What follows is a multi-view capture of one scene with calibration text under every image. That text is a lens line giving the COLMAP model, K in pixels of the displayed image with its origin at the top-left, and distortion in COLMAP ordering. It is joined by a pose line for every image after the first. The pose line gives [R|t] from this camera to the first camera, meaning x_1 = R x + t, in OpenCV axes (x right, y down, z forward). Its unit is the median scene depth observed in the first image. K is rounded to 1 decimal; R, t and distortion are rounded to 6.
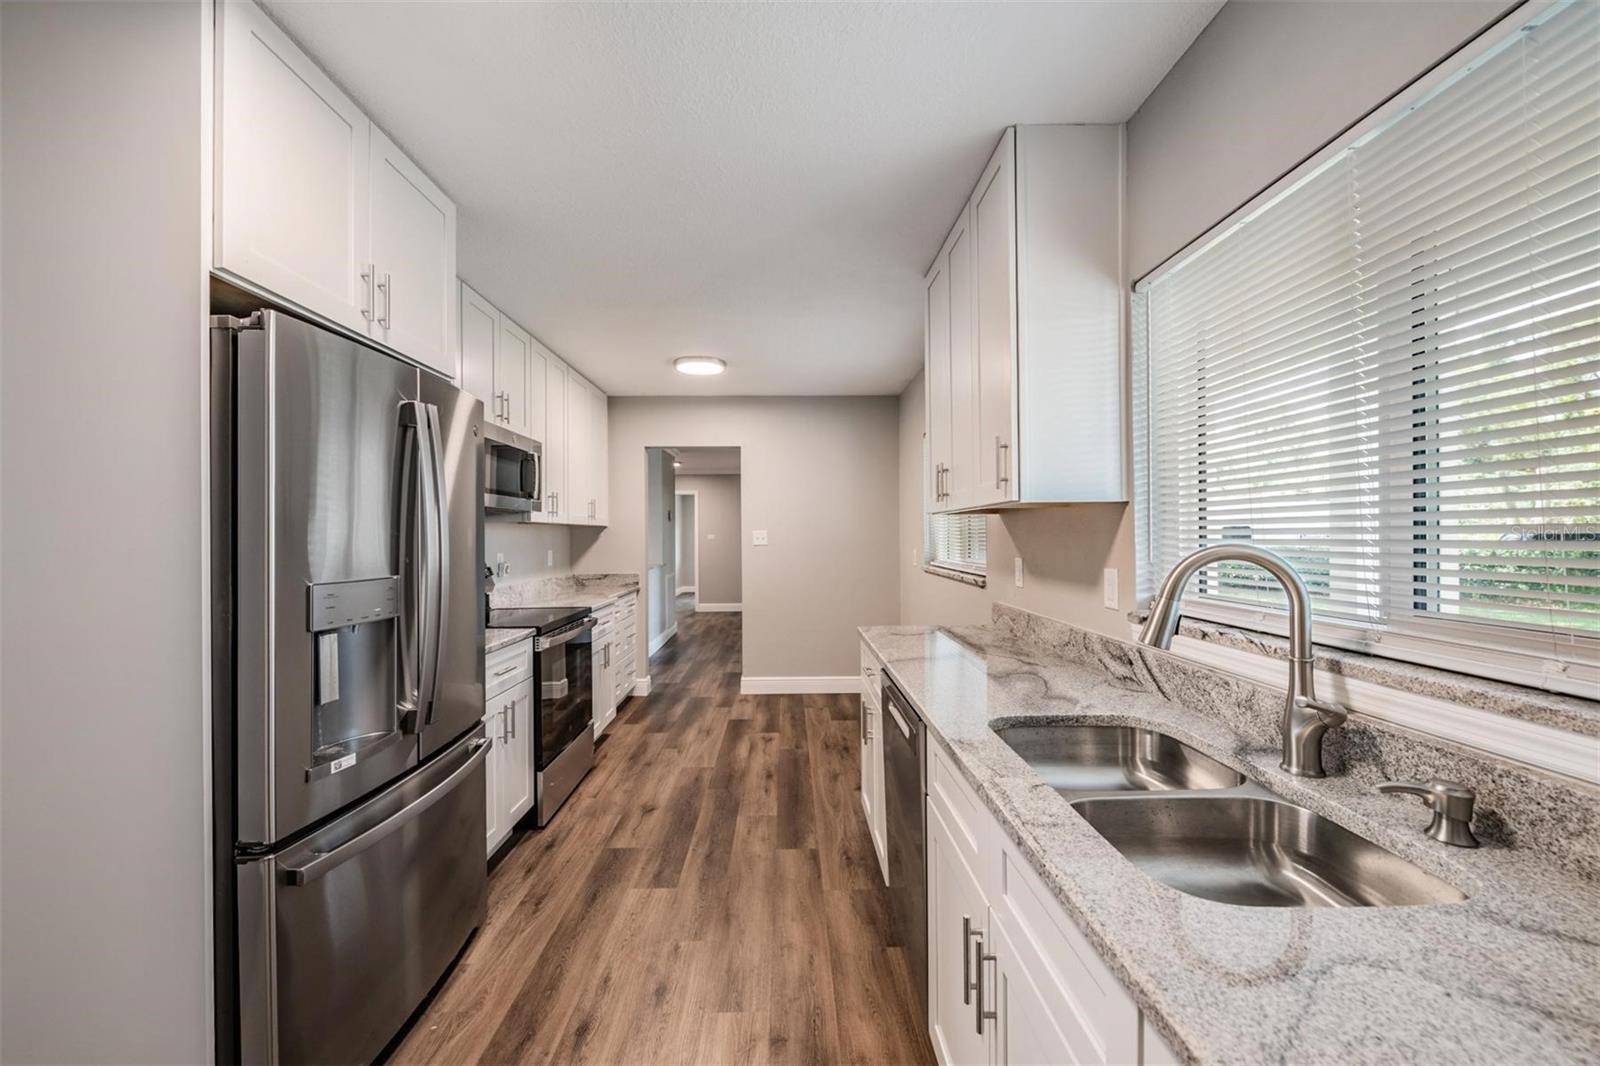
lens RADIAL K [[638.3, 0, 790.0], [0, 638.3, 536.0], [0, 0, 1]] dist [-0.006753, 0.000190]
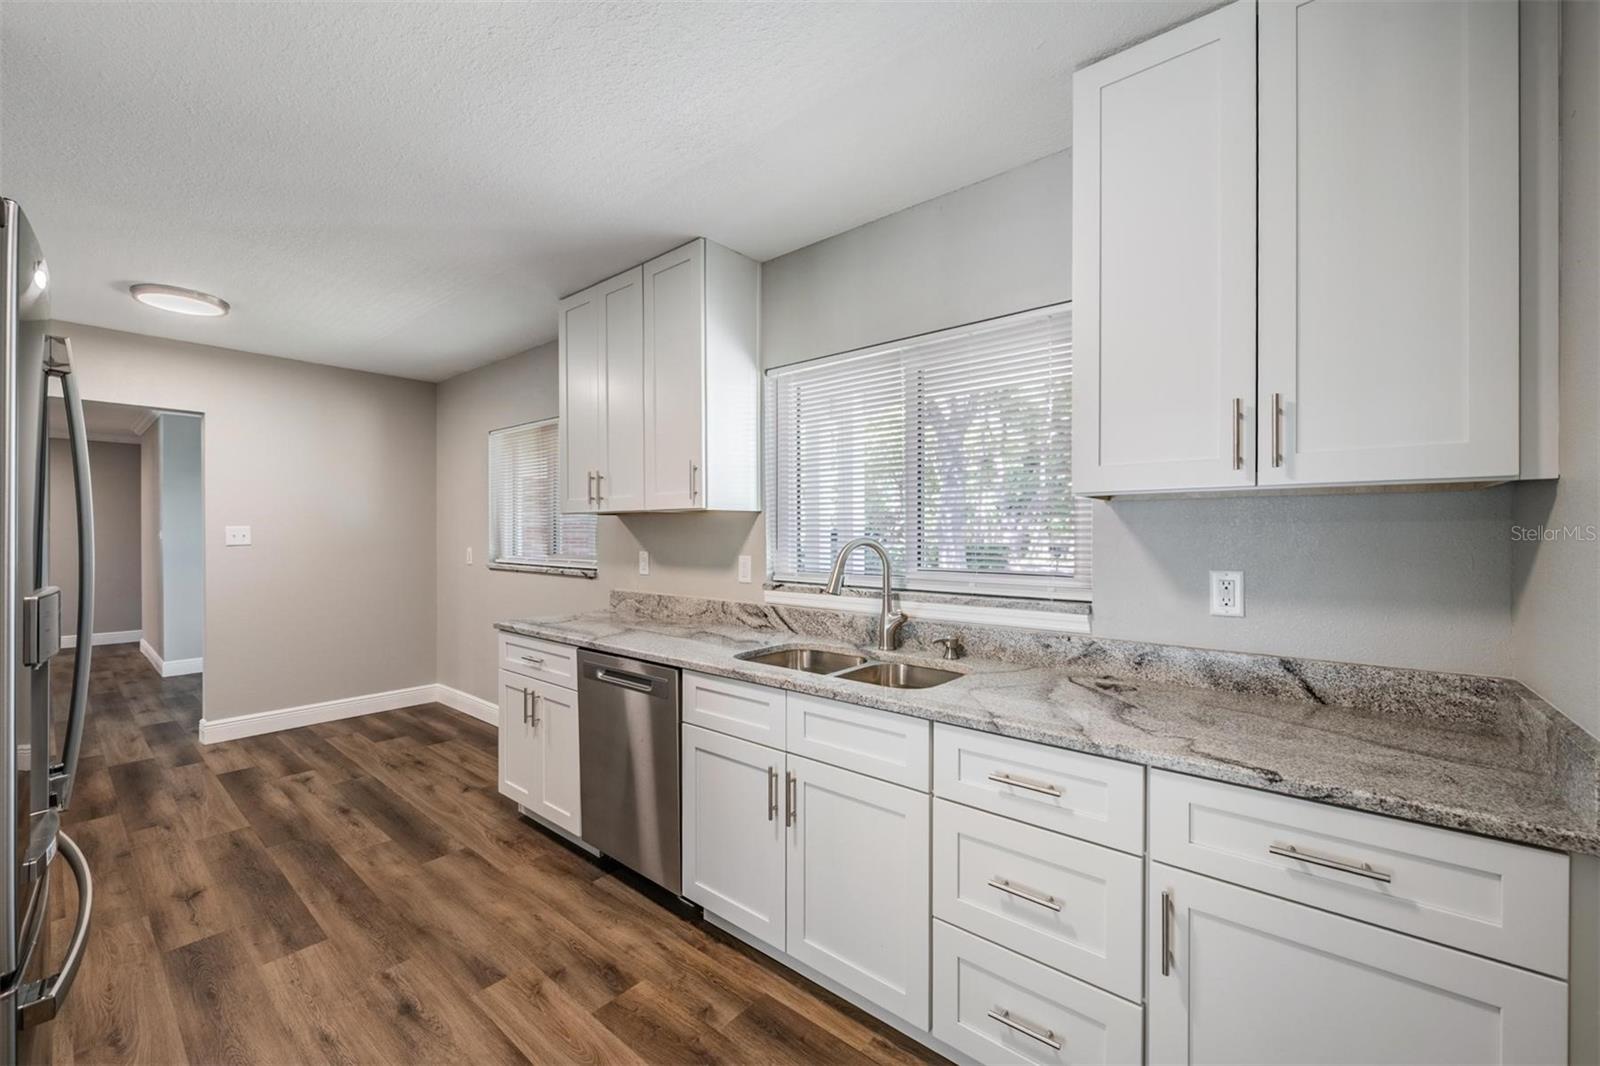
lens RADIAL K [[638.3, 0, 820.6], [0, 638.3, 539.0], [0, 0, 1]] dist [-0.006753, 0.000190]
pose [[0.634095, -0.000690, 0.773255, -0.255818], [-0.002715, 0.999991, 0.003119, 0.003235], [-0.773250, -0.004077, 0.634088, -0.037104]]
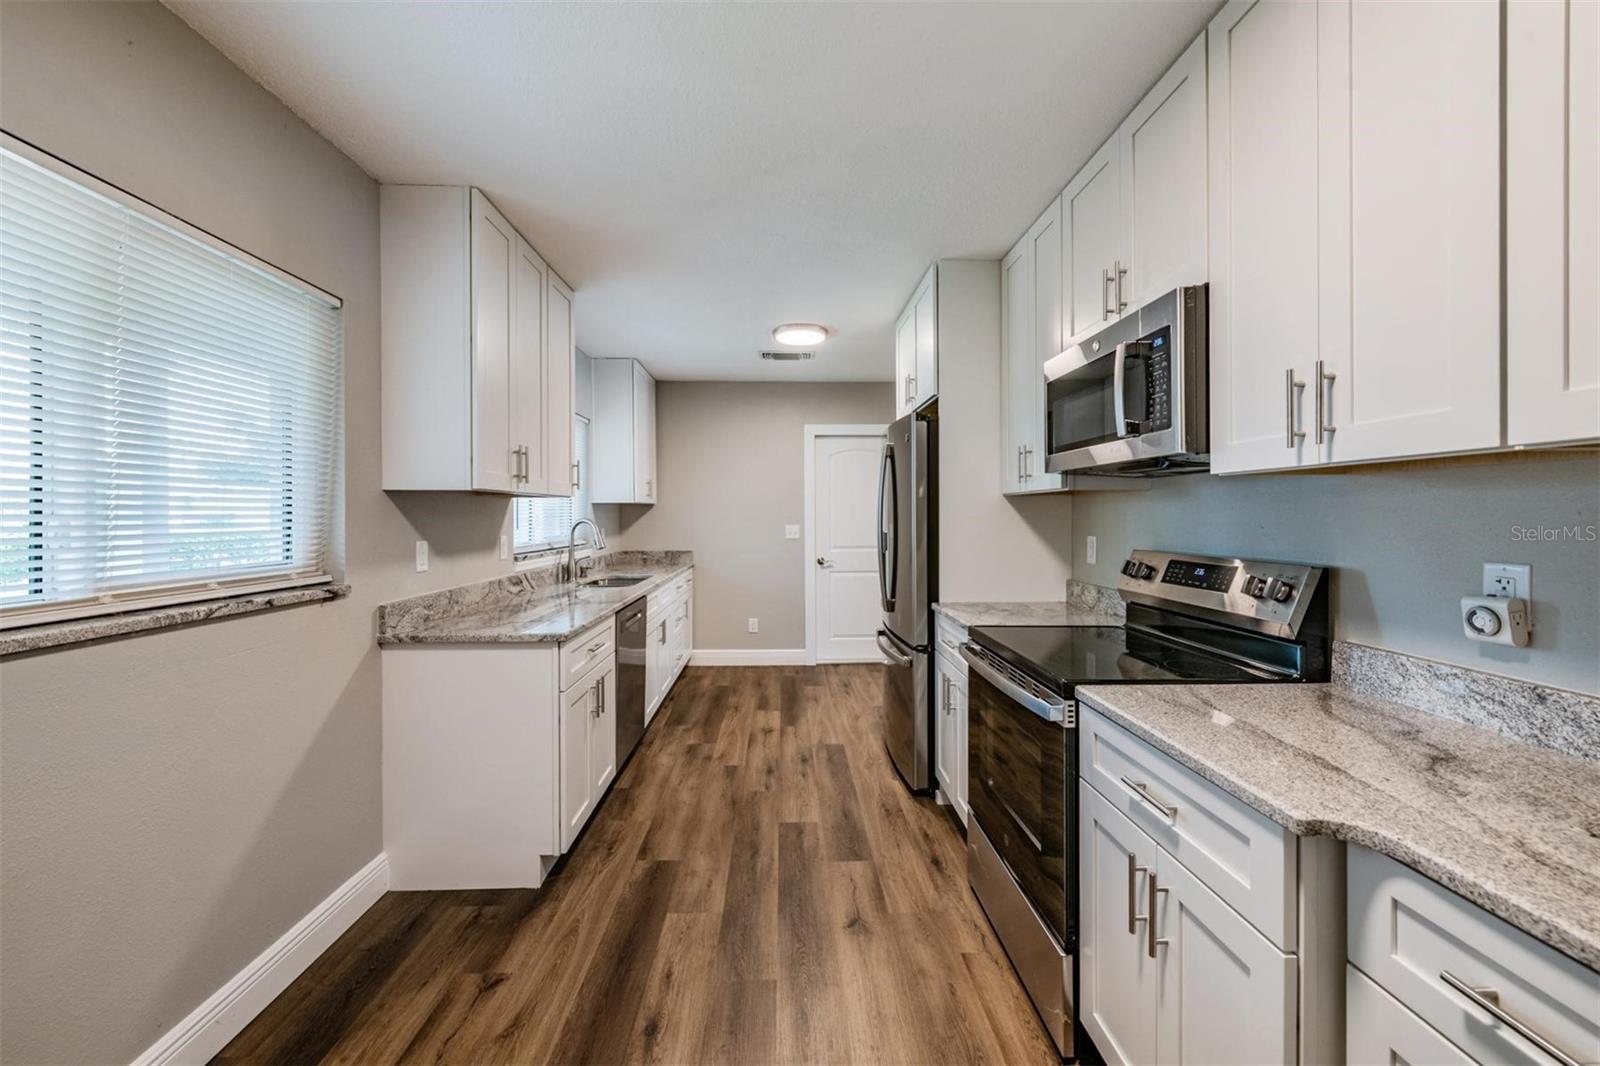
lens RADIAL K [[638.3, 0, 774.8], [0, 638.3, 525.4], [0, 0, 1]] dist [-0.006753, 0.000190]
pose [[-0.999860, 0.010657, 0.012925, -0.116645], [0.010901, 0.999761, 0.018963, -0.000809], [-0.012719, 0.019101, -0.999737, 1.295985]]
